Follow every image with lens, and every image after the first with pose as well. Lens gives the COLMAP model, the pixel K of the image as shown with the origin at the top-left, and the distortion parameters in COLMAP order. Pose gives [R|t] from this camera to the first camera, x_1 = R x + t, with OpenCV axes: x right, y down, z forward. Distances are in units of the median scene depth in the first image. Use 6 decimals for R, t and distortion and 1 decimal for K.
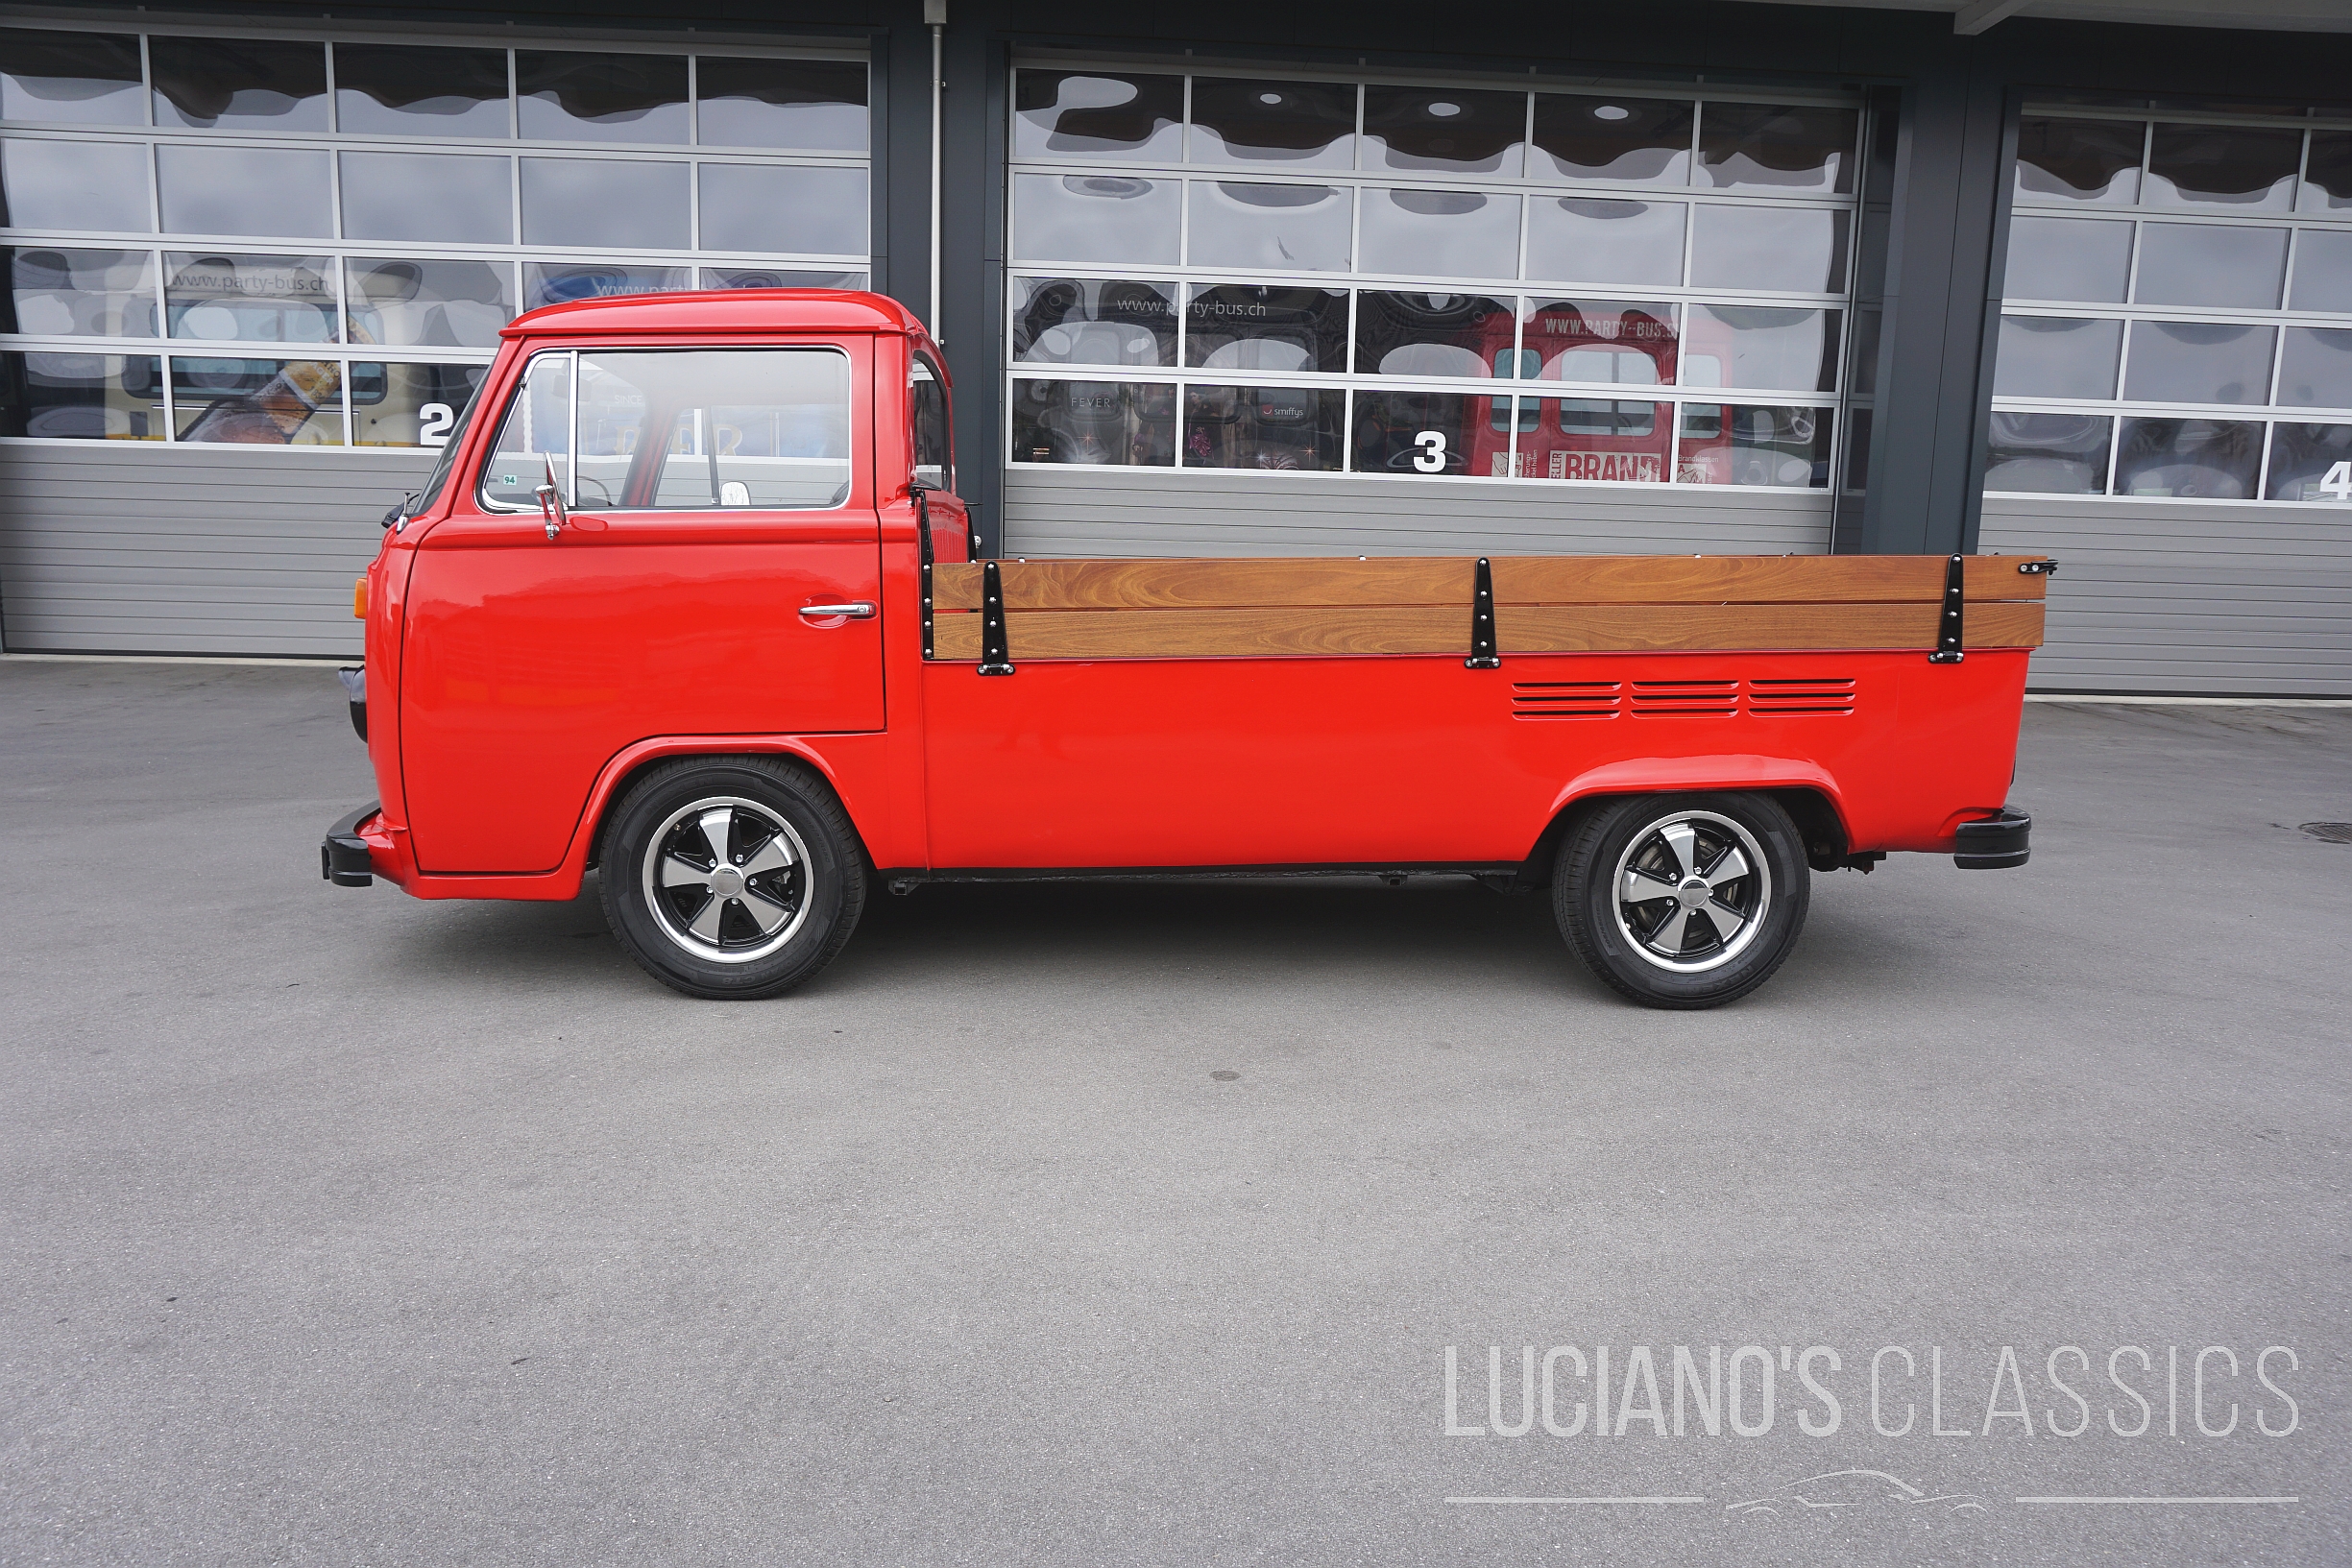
lens RADIAL K [[1583.5, 0, 1169.5], [0, 1583.5, 773.9], [0, 0, 1]] dist [-0.050573, 0.040631]
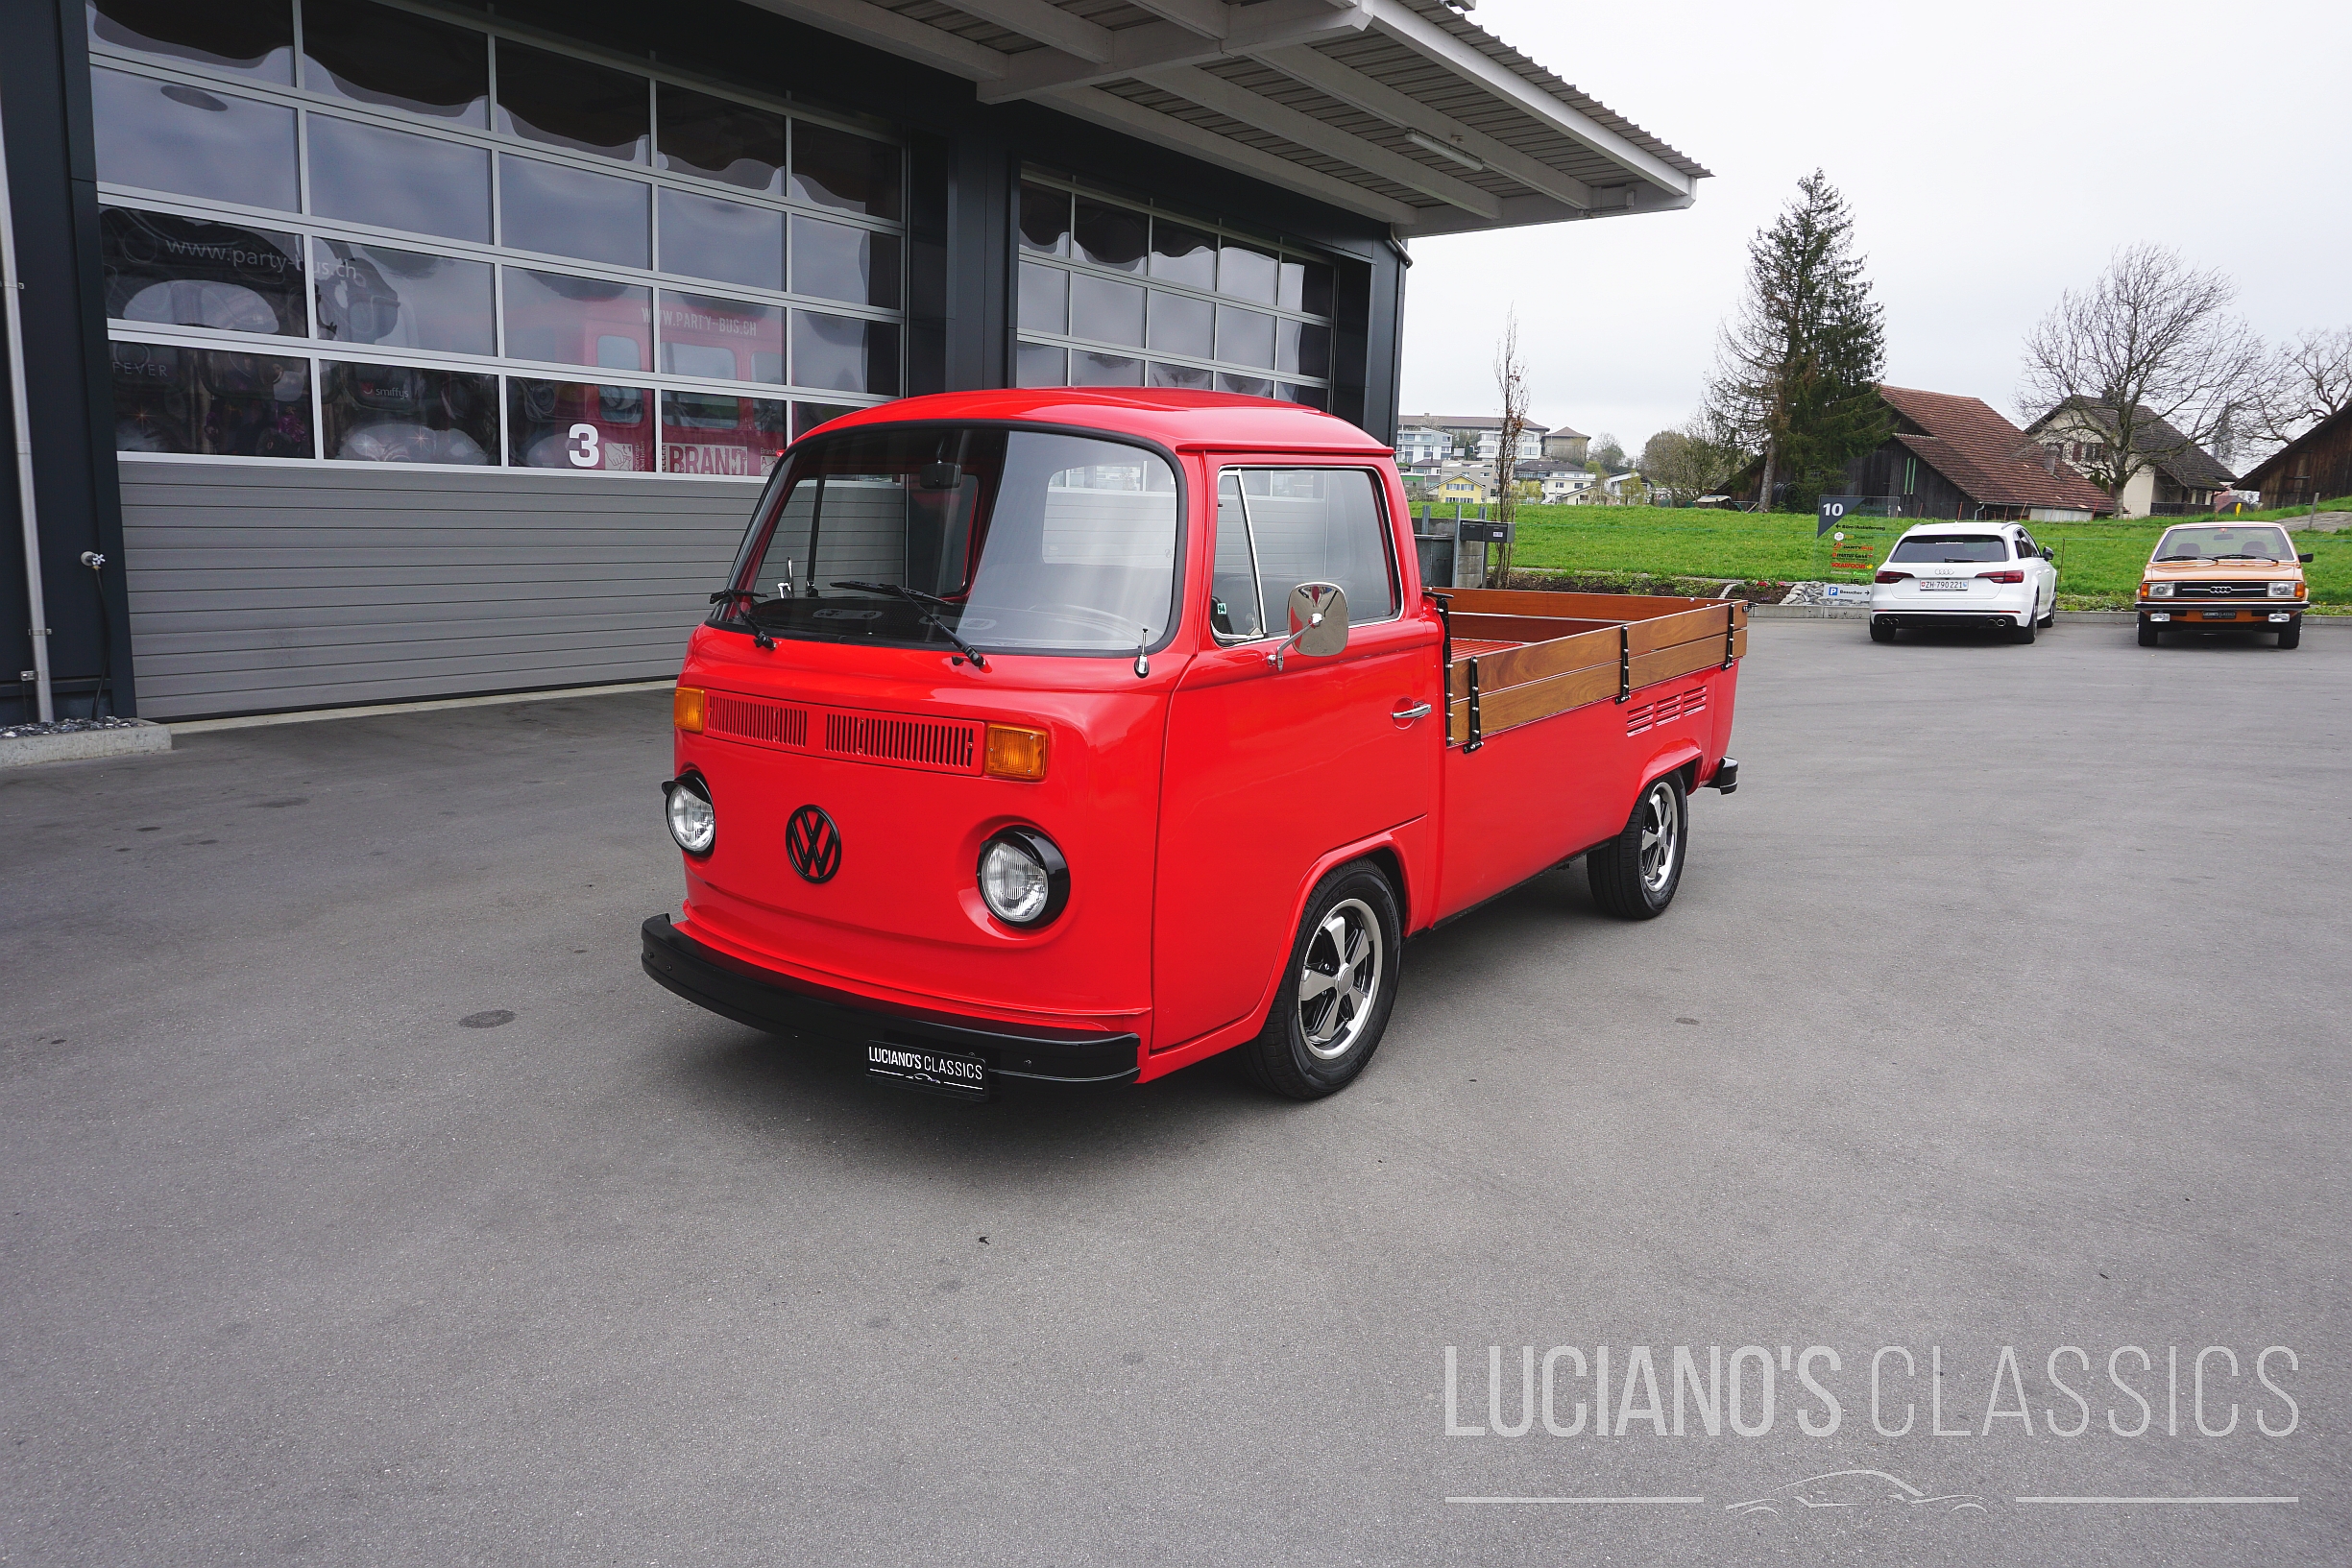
lens RADIAL K [[1583.5, 0, 1169.5], [0, 1583.5, 773.9], [0, 0, 1]] dist [-0.050573, 0.040631]
pose [[0.631095, -0.135451, 0.763788, -1.128945], [0.106385, 0.990446, 0.087744, -0.169763], [-0.768376, 0.025881, 0.639475, 0.414620]]
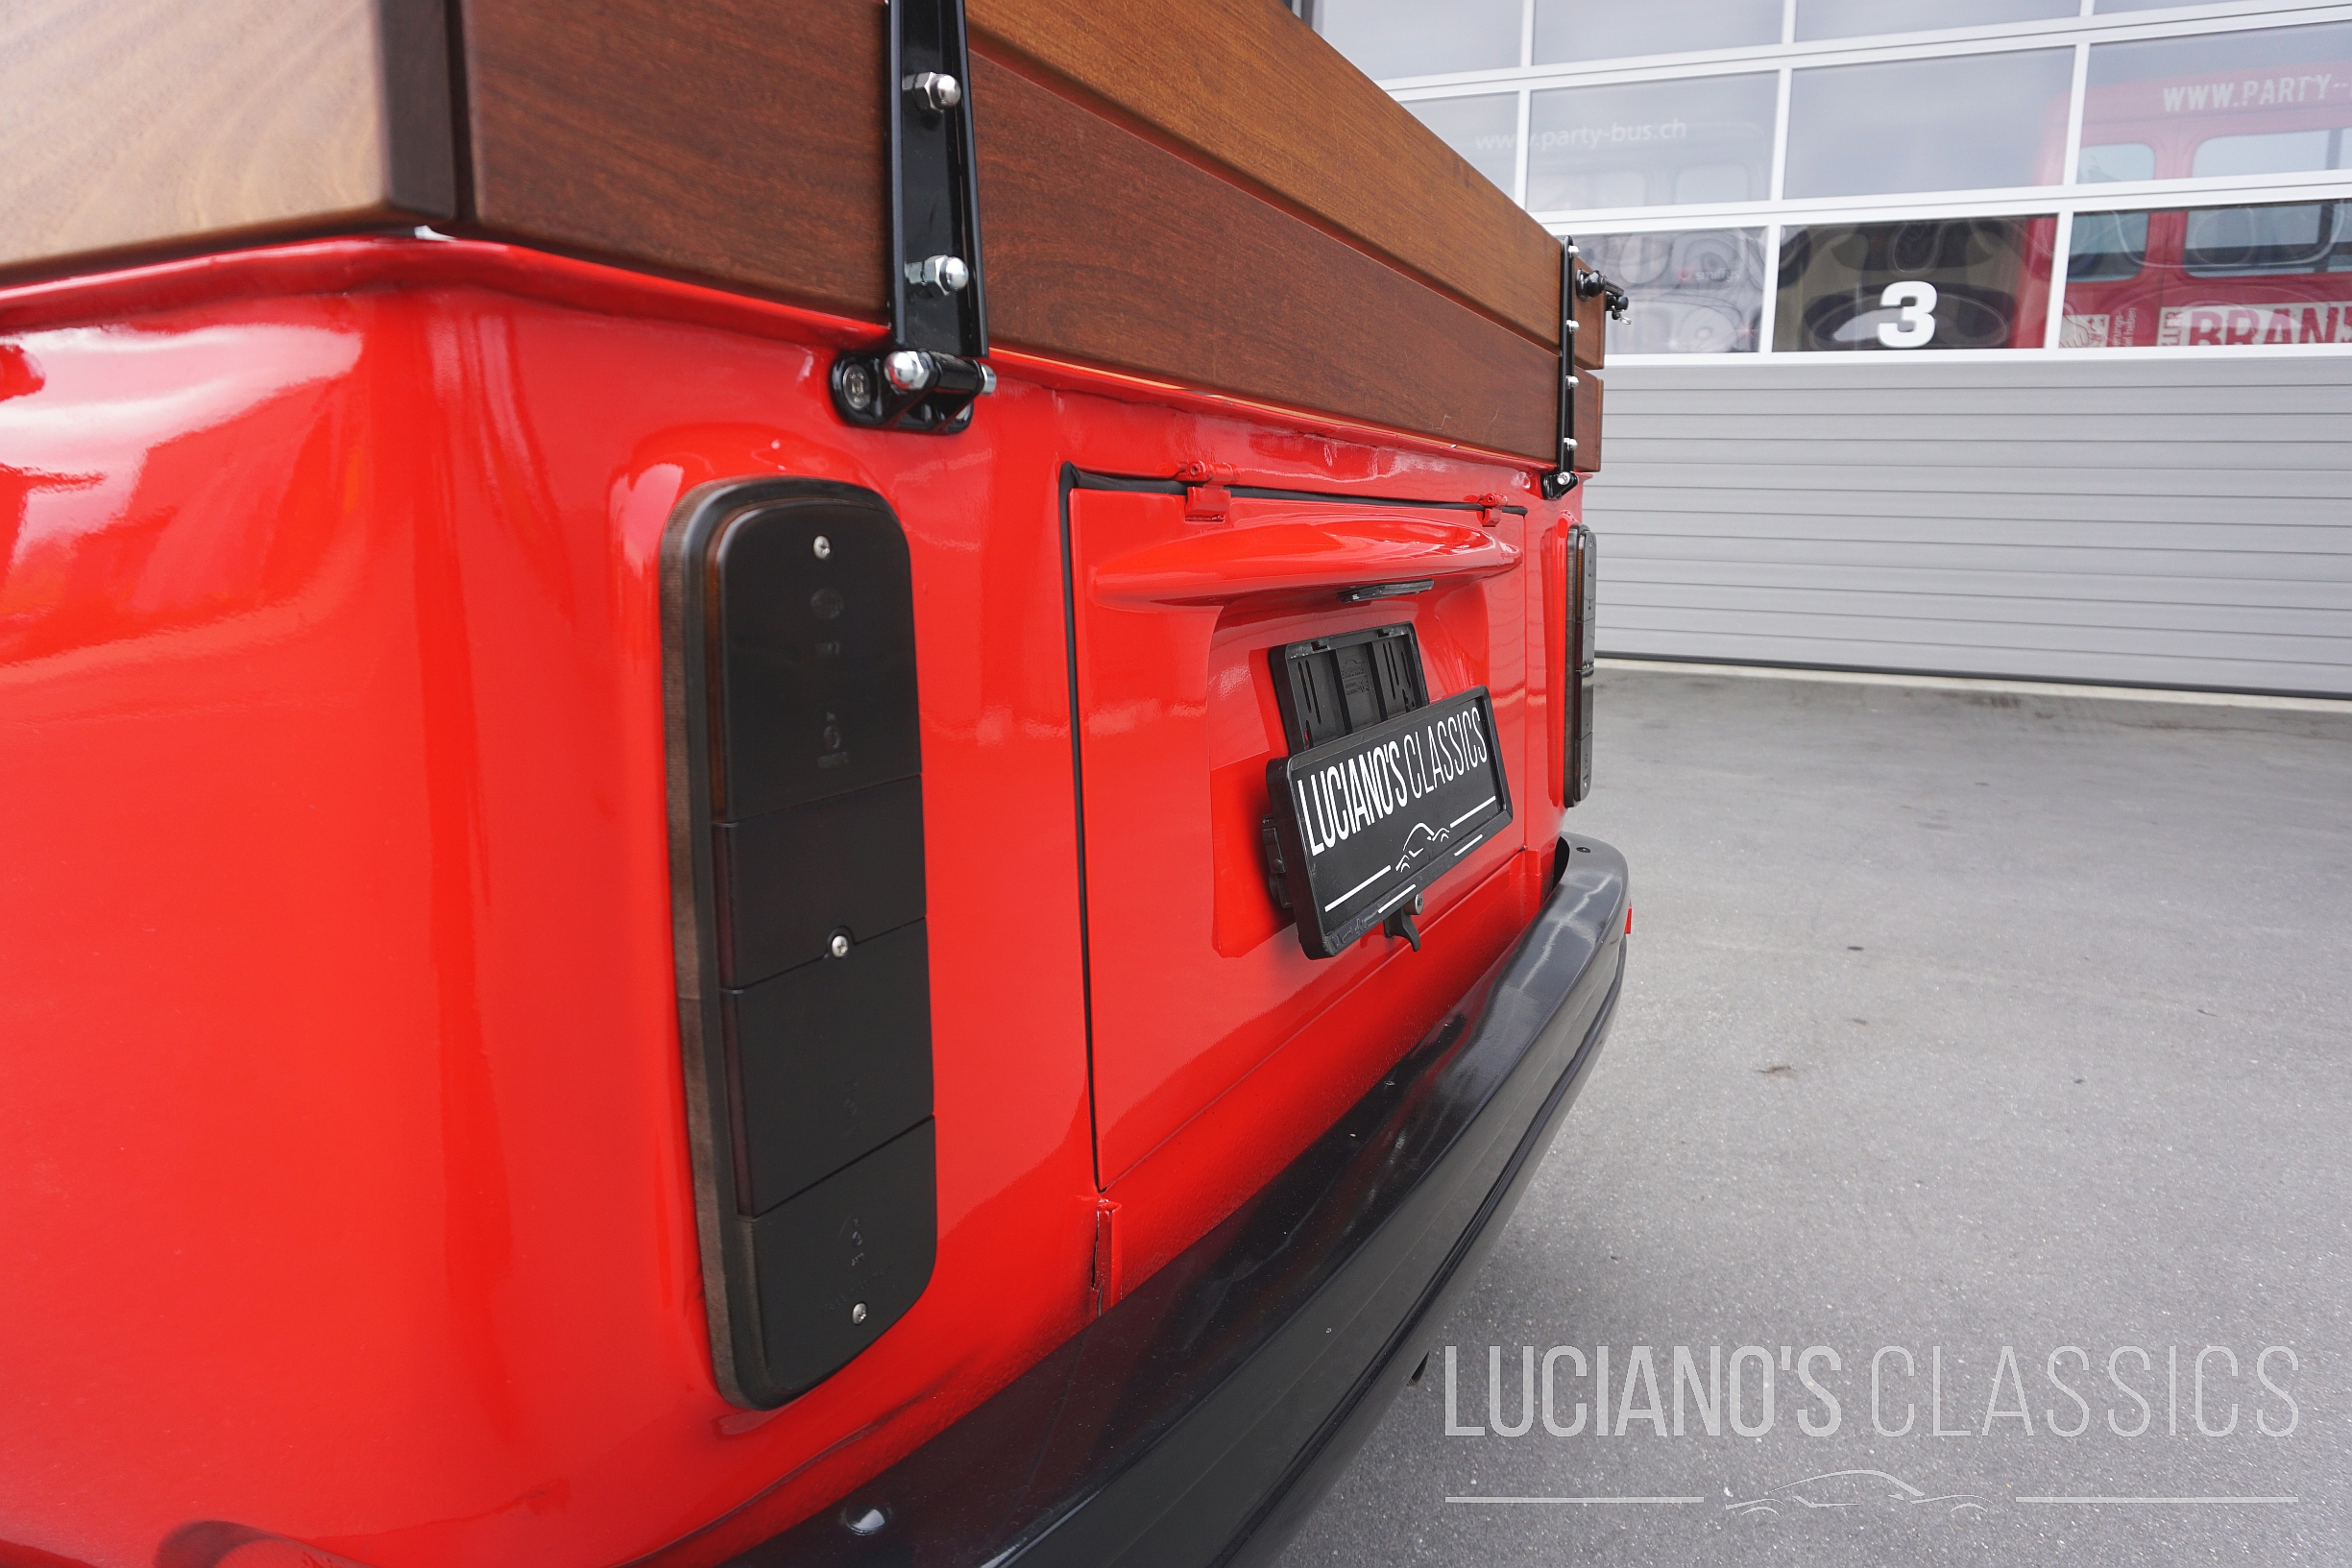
lens RADIAL K [[1583.5, 0, 1169.5], [0, 1583.5, 773.9], [0, 0, 1]] dist [-0.050573, 0.040631]
pose [[0.881594, 0.069738, -0.466828, 0.659526], [-0.064736, 0.997543, 0.026767, -0.052536], [0.467548, 0.006622, 0.883943, 0.950252]]
